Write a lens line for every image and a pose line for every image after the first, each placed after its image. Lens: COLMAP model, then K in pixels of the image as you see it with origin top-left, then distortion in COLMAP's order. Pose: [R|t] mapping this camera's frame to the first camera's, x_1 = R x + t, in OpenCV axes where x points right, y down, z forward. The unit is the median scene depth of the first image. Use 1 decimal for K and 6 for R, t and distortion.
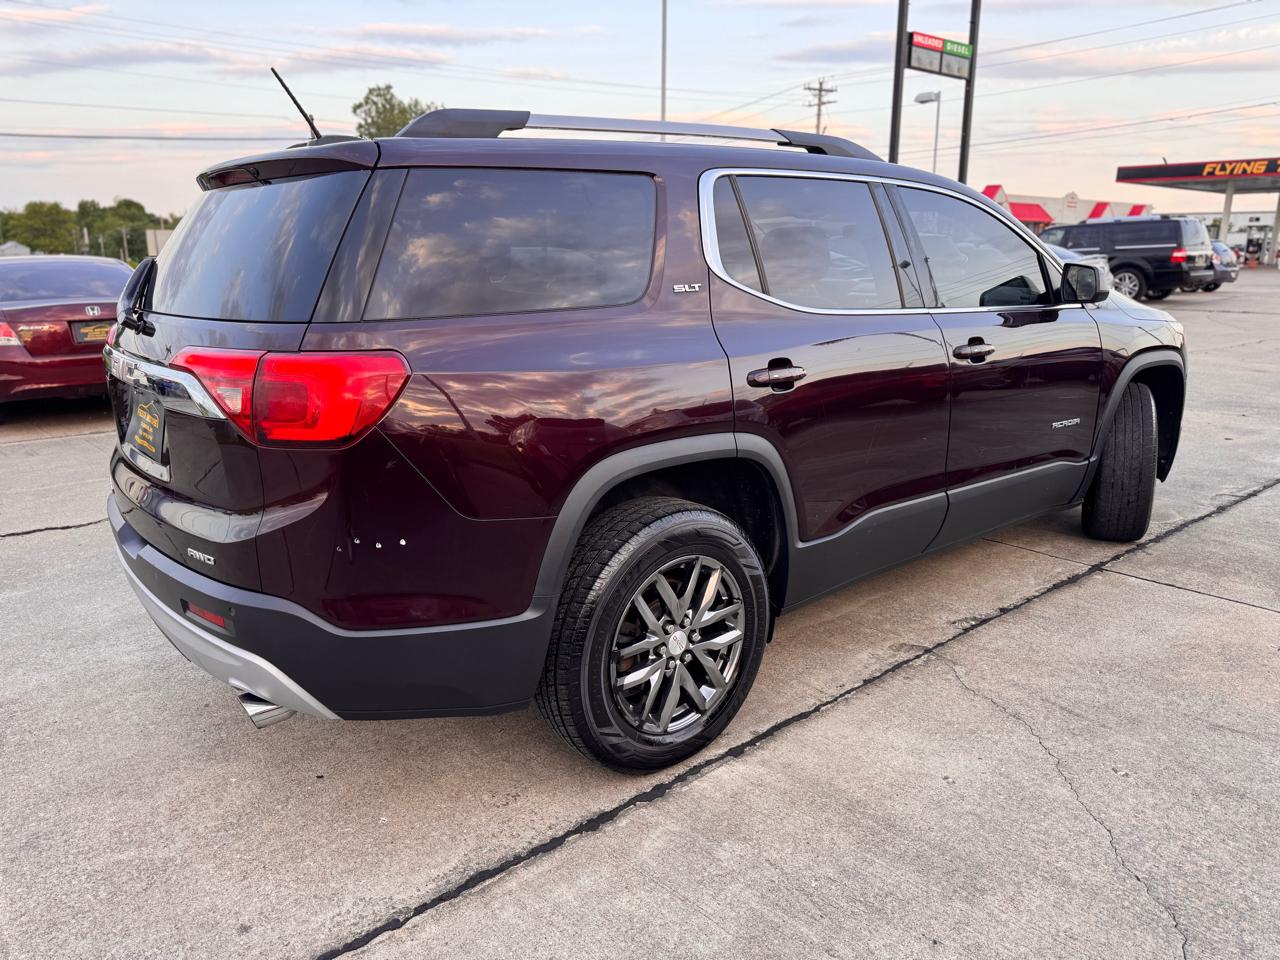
lens RADIAL K [[913.2, 0, 621.2], [0, 913.2, 478.2], [0, 0, 1]] dist [0.001707, -0.002046]
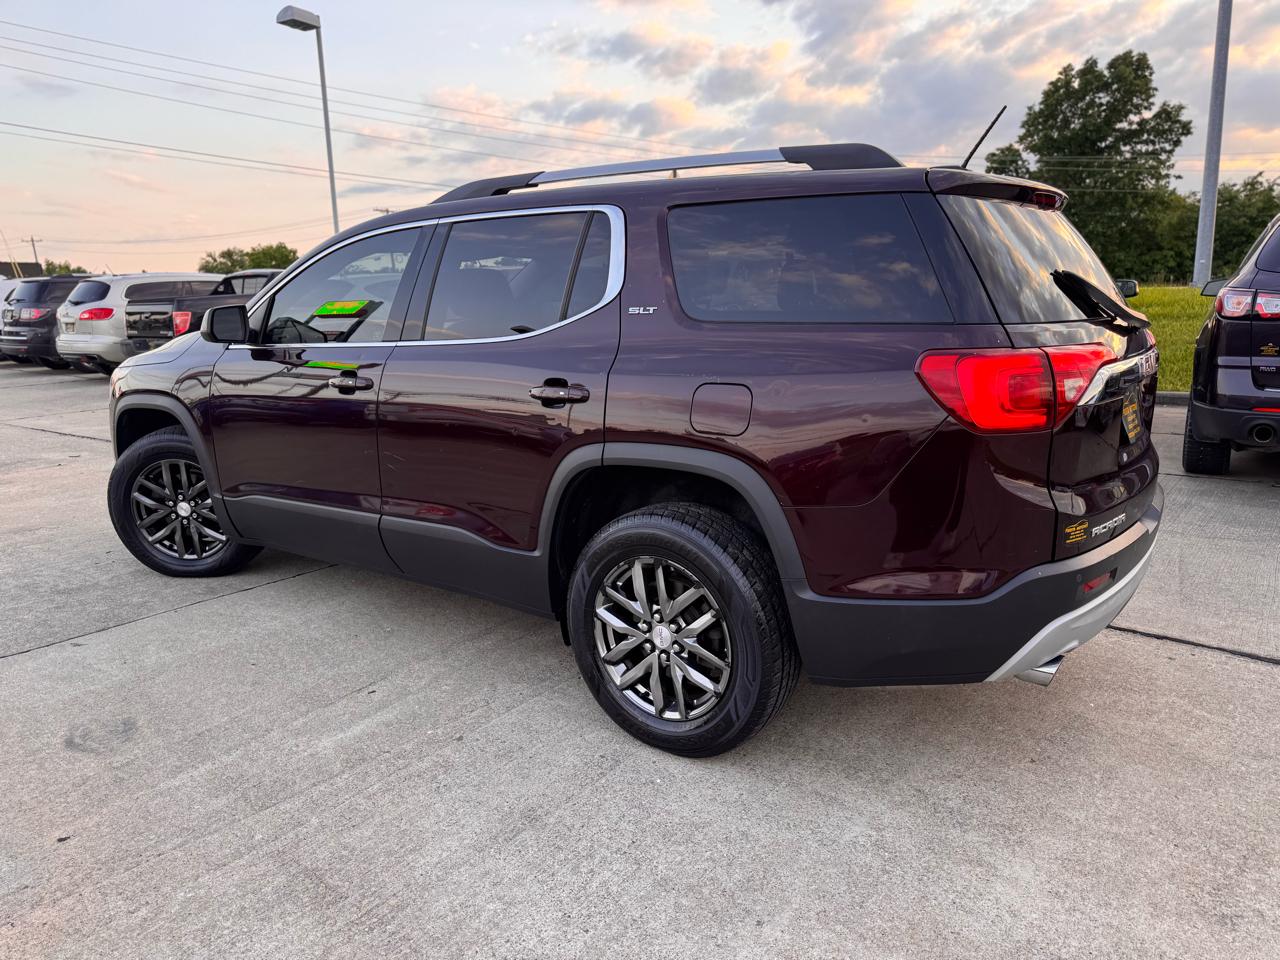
lens RADIAL K [[923.5, 0, 651.1], [0, 923.5, 481.6], [0, 0, 1]] dist [0.008212, -0.007496]
pose [[-0.267057, -0.181535, 0.946428, -0.959456], [0.261578, 0.931570, 0.252495, -0.279057], [-0.927501, 0.314995, -0.201297, 1.188954]]
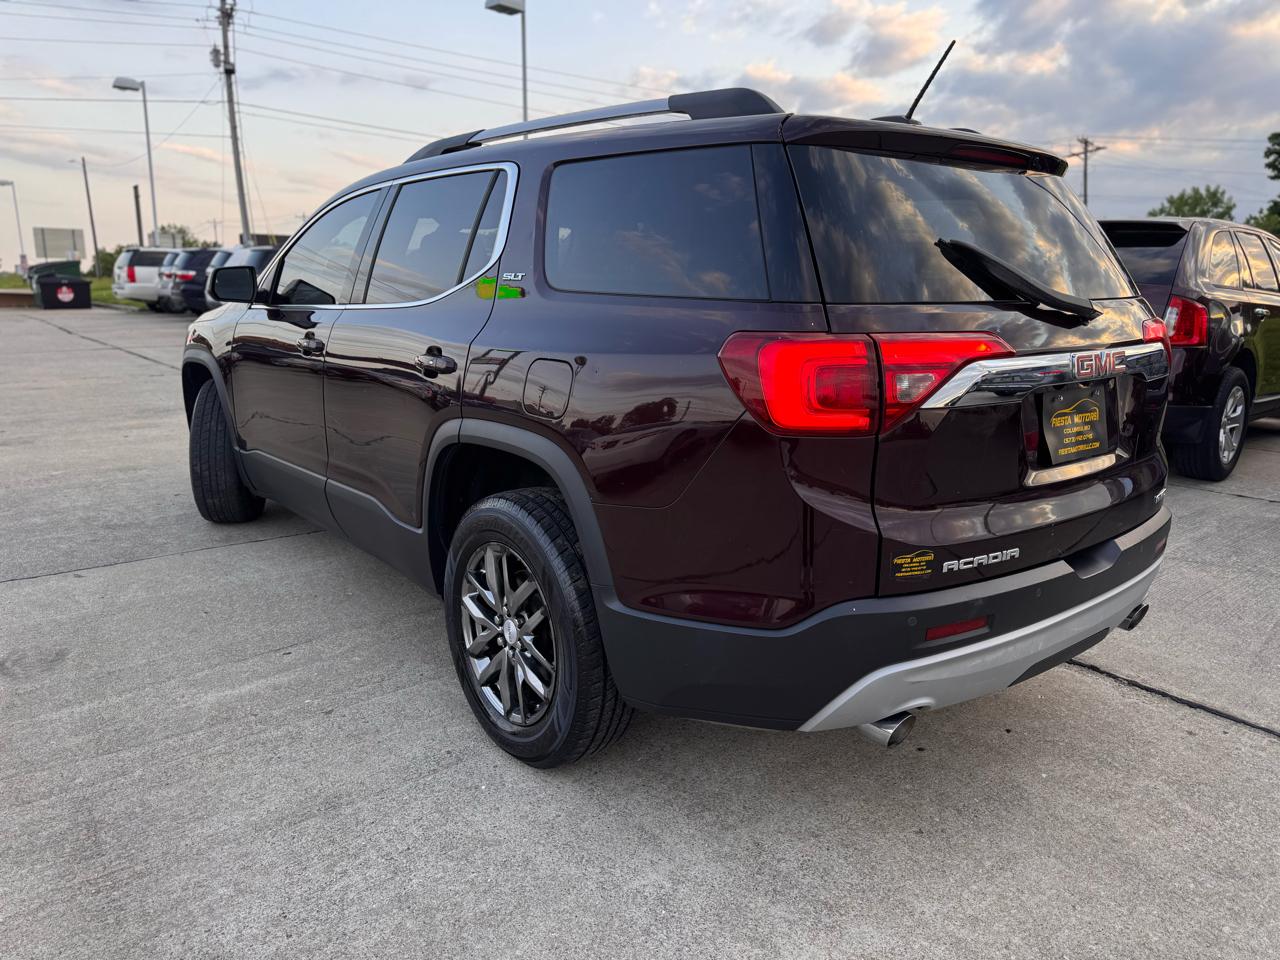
lens RADIAL K [[923.5, 0, 651.1], [0, 923.5, 481.6], [0, 0, 1]] dist [0.008212, -0.007496]
pose [[-0.031889, -0.207695, 0.977674, -0.929729], [0.238603, 0.948308, 0.209239, -0.196135], [-0.970593, 0.239948, 0.019316, 0.928437]]
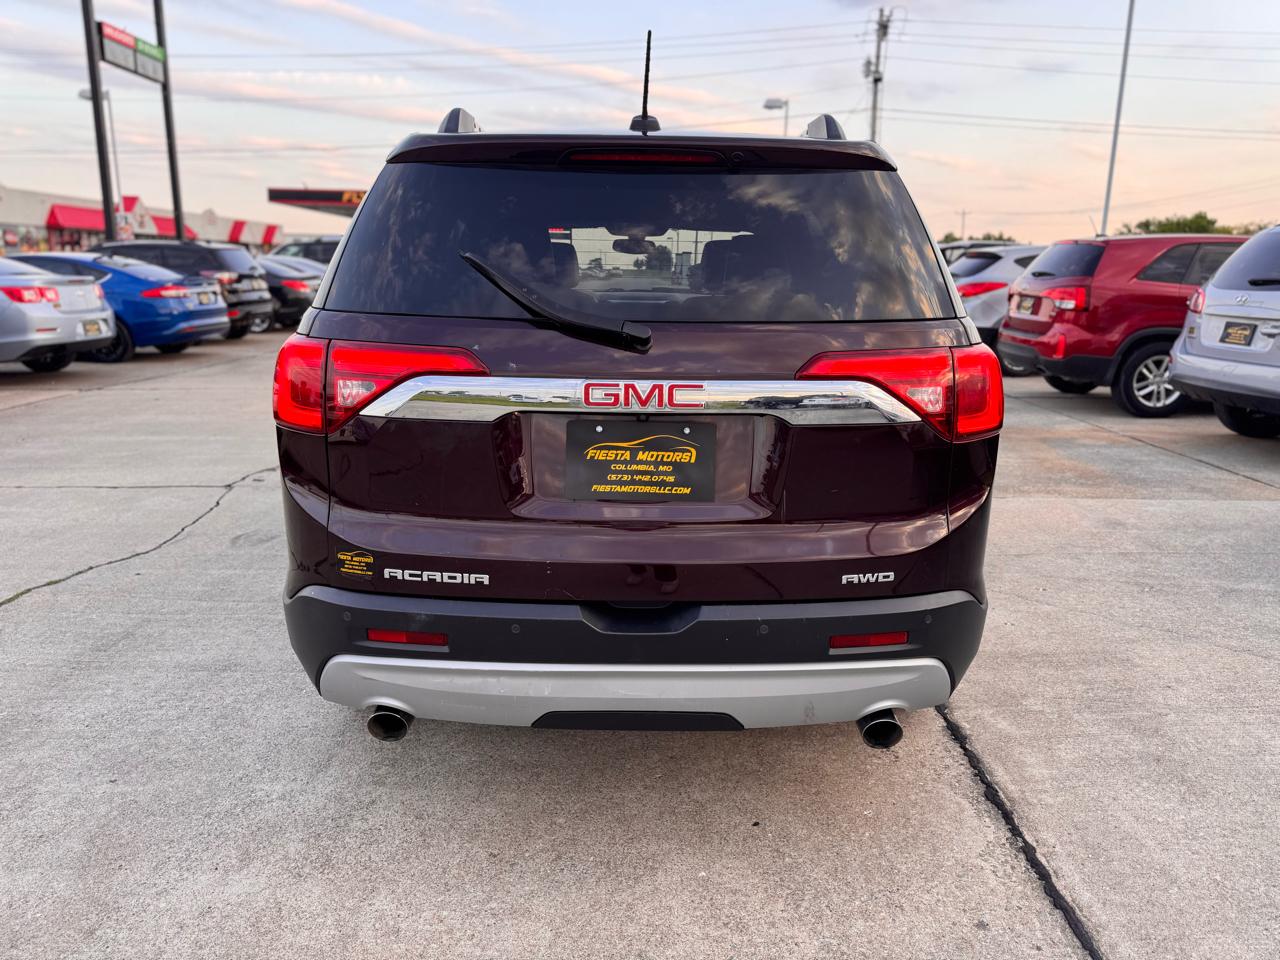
lens RADIAL K [[934.0, 0, 642.4], [0, 934.0, 469.3], [0, 0, 1]] dist [0.004060, -0.008409]
pose [[0.615865, -0.151710, 0.773107, -0.749878], [0.175718, 0.983017, 0.052923, -0.062290], [-0.768007, 0.103255, 0.632063, 0.328003]]
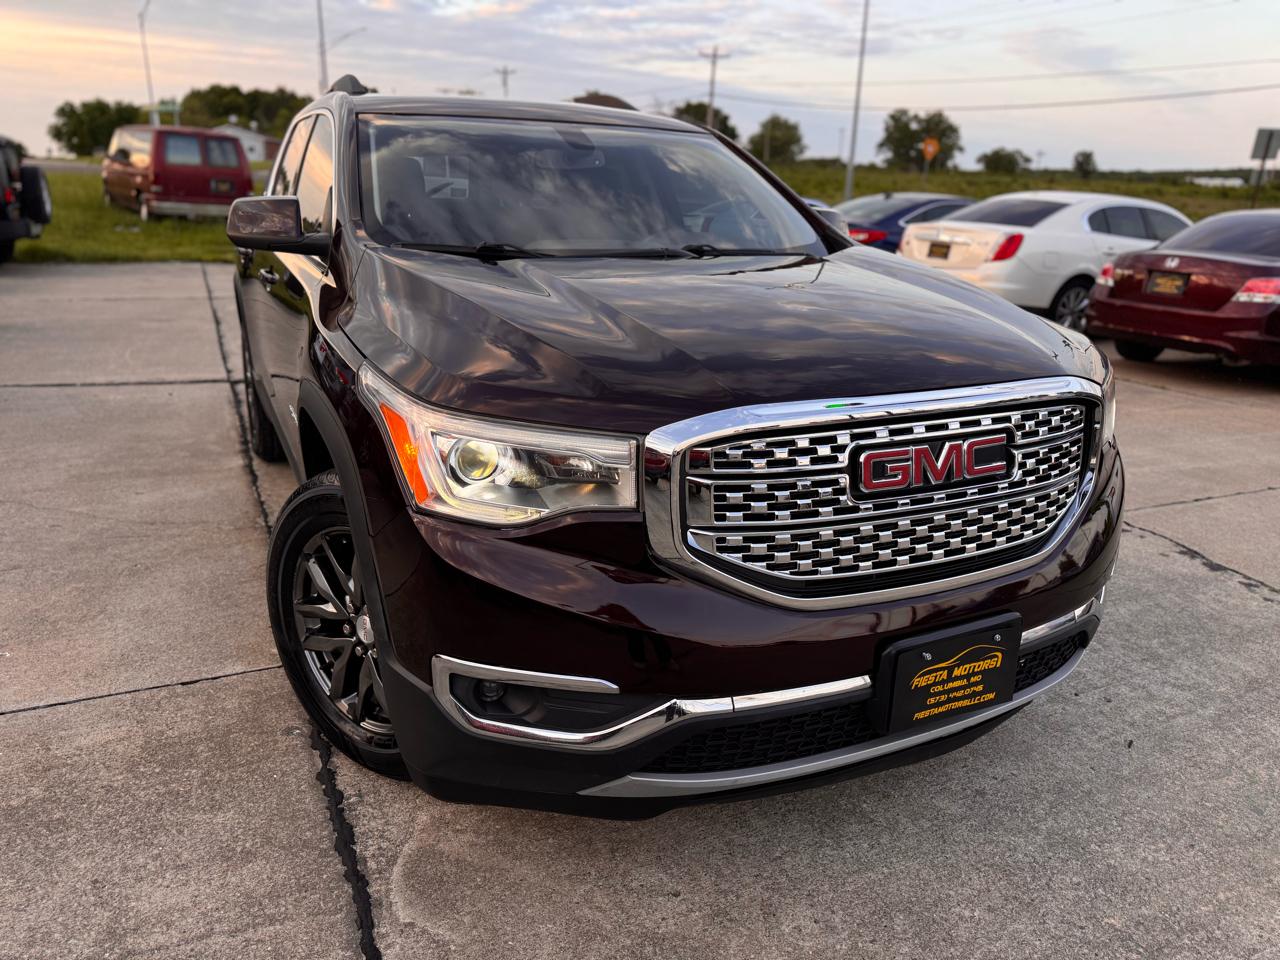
lens RADIAL K [[934.0, 0, 642.4], [0, 934.0, 469.3], [0, 0, 1]] dist [0.004060, -0.008409]
pose [[-0.232943, 0.288539, -0.928700, 1.153537], [-0.267065, 0.899274, 0.346384, -0.365883], [0.935101, 0.328711, -0.132421, 1.393240]]
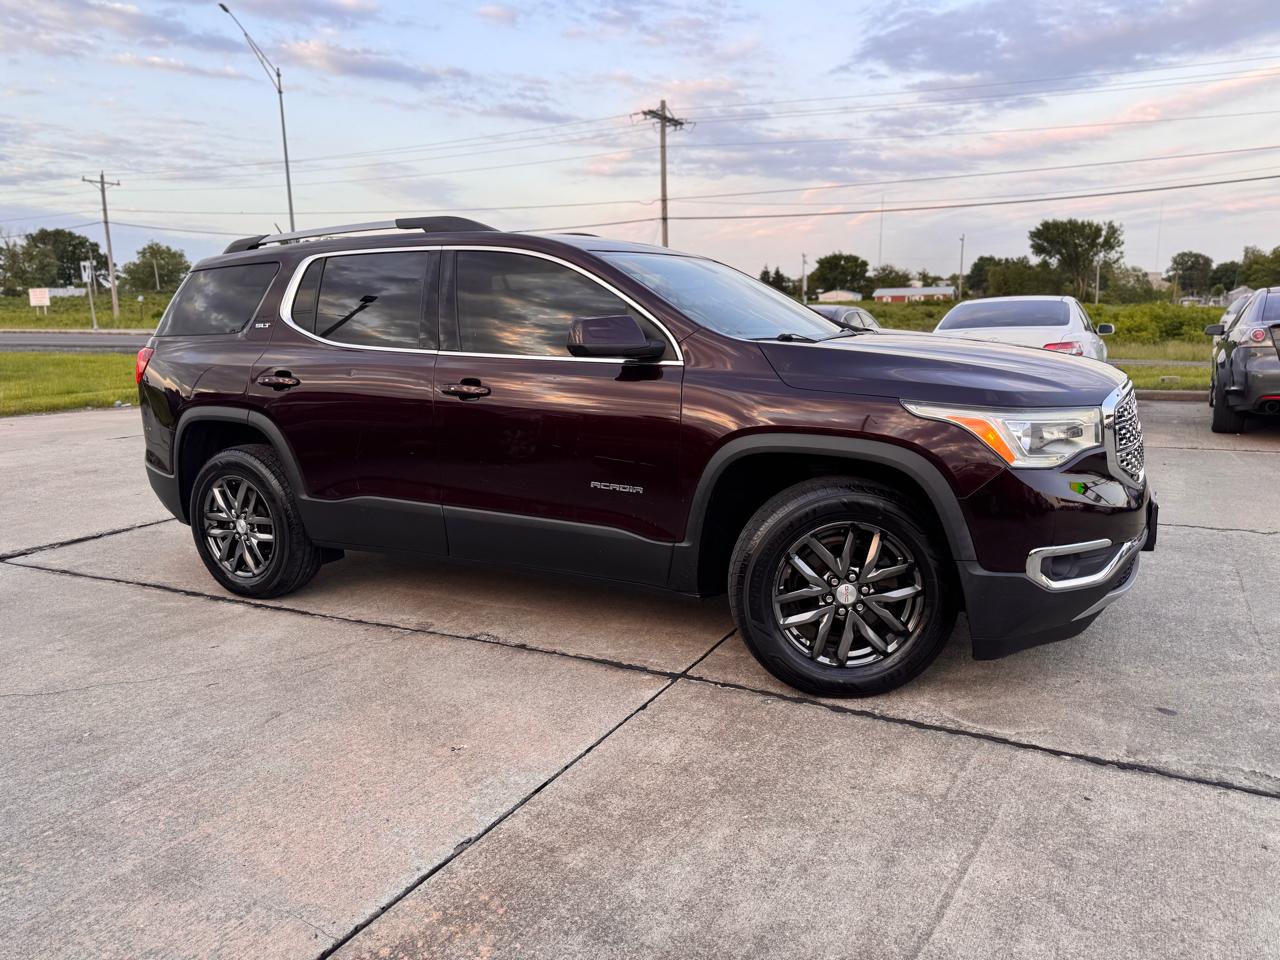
lens RADIAL K [[922.0, 0, 647.5], [0, 922.0, 474.8], [0, 0, 1]] dist [0.031845, -0.047413]
pose [[0.388464, 0.165653, -0.906452, 1.346736], [-0.212382, 0.973319, 0.086856, -0.160628], [0.896655, 0.158773, 0.413281, 0.650982]]
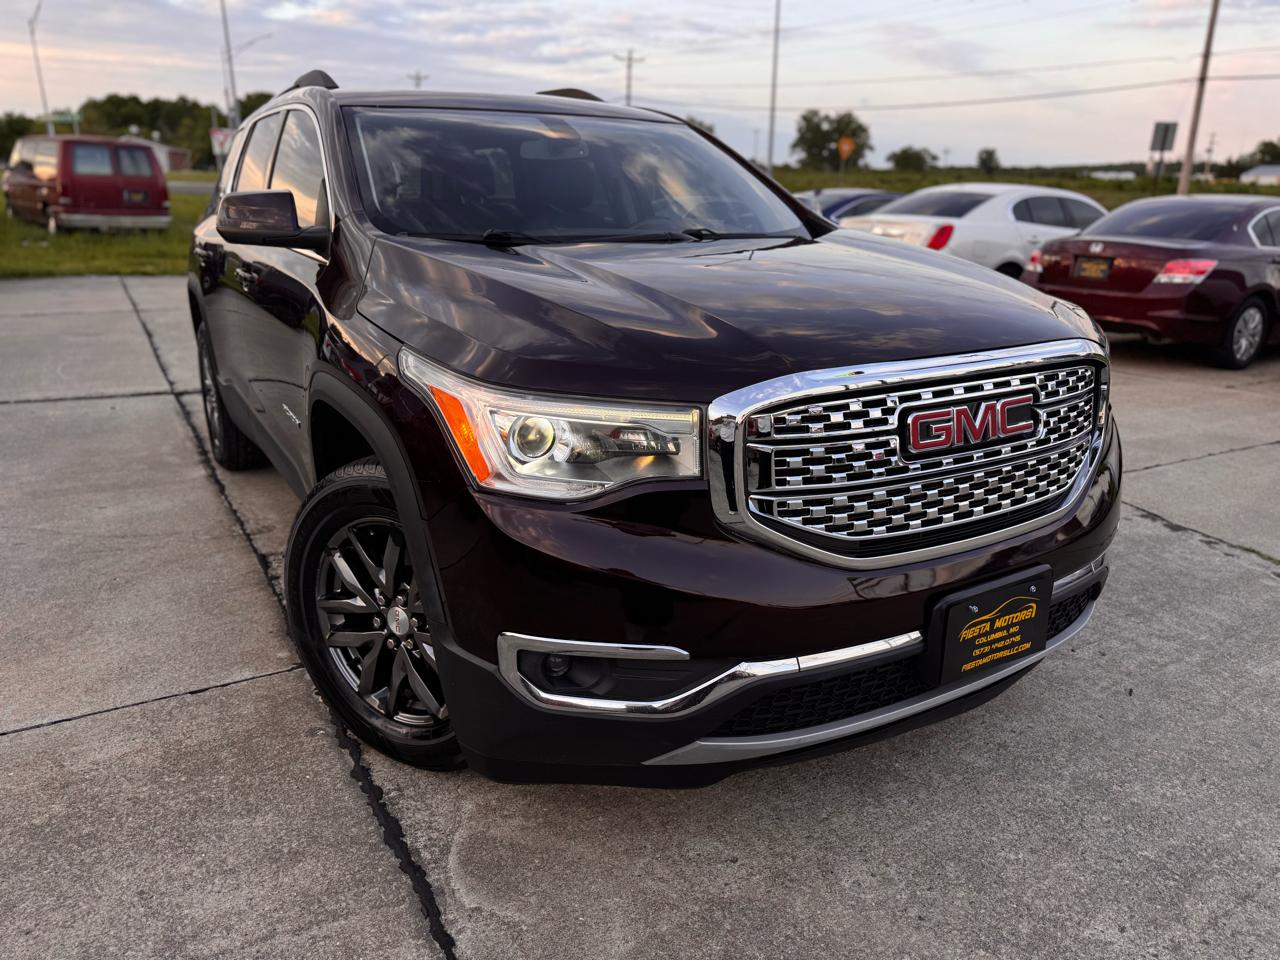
lens RADIAL K [[935.2, 0, 646.2], [0, 935.2, 465.9], [0, 0, 1]] dist [0.000056, -0.005492]
pose [[-0.145527, 0.289950, -0.945913, 1.177266], [-0.254105, 0.913064, 0.318974, -0.337887], [0.956166, 0.286780, -0.059197, 1.339549]]
